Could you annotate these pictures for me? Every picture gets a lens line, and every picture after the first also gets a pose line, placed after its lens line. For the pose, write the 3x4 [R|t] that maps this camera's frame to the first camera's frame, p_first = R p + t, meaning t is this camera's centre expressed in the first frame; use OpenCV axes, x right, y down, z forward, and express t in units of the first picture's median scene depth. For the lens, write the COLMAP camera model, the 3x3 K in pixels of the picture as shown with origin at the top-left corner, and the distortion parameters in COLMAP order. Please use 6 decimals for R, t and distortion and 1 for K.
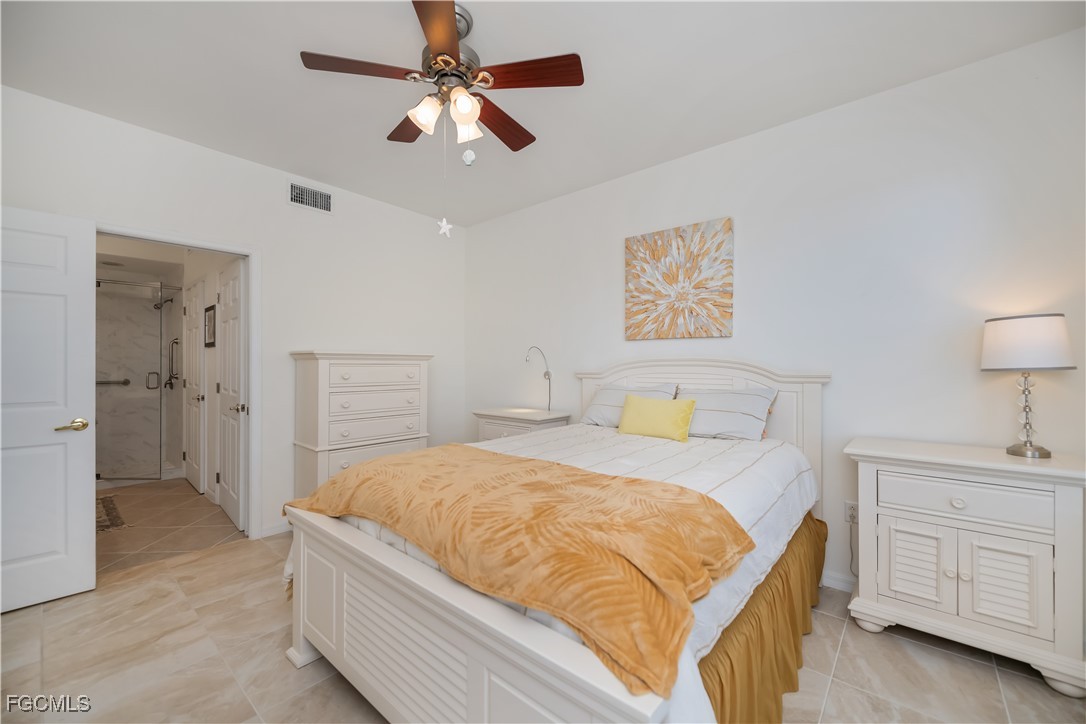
lens RADIAL K [[441.2, 0, 538.6], [0, 441.2, 362.7], [0, 0, 1]] dist [0.002765, -0.002458]
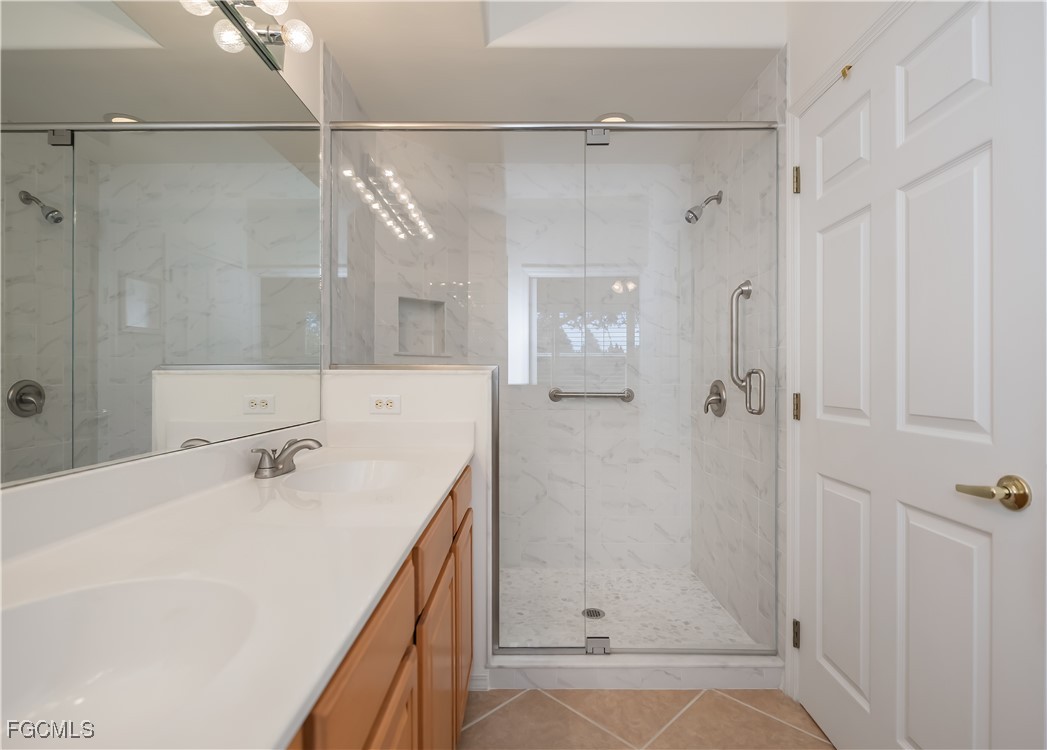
lens RADIAL K [[510.3, 0, 526.4], [0, 510.3, 378.7], [0, 0, 1]] dist [0.006208, -0.001386]
pose [[0.665461, 0.002397, -0.746429, -0.597508], [0.006930, 0.999932, 0.009389, 0.019446], [0.746400, -0.011421, 0.665399, 0.553141]]
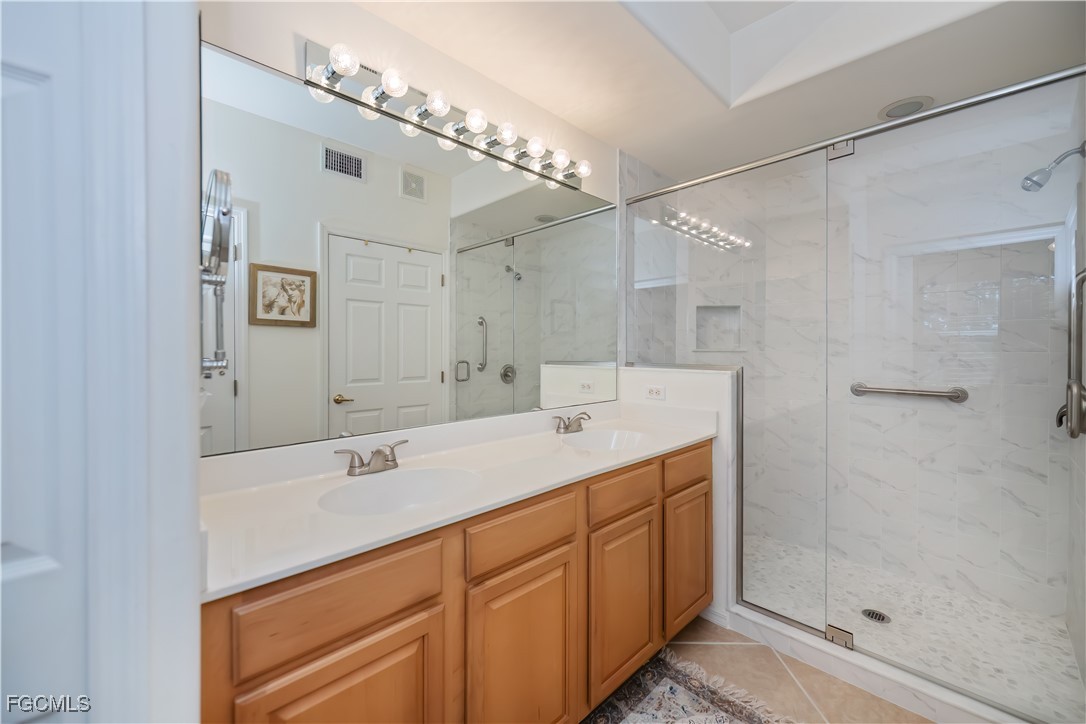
lens RADIAL K [[441.2, 0, 542.7], [0, 441.2, 353.9], [0, 0, 1]] dist [0.002765, -0.002458]
pose [[-0.072219, 0.008871, -0.997349, -0.491116], [0.007621, 0.999936, 0.008342, -0.002090], [0.997360, -0.006998, -0.072282, 0.637636]]
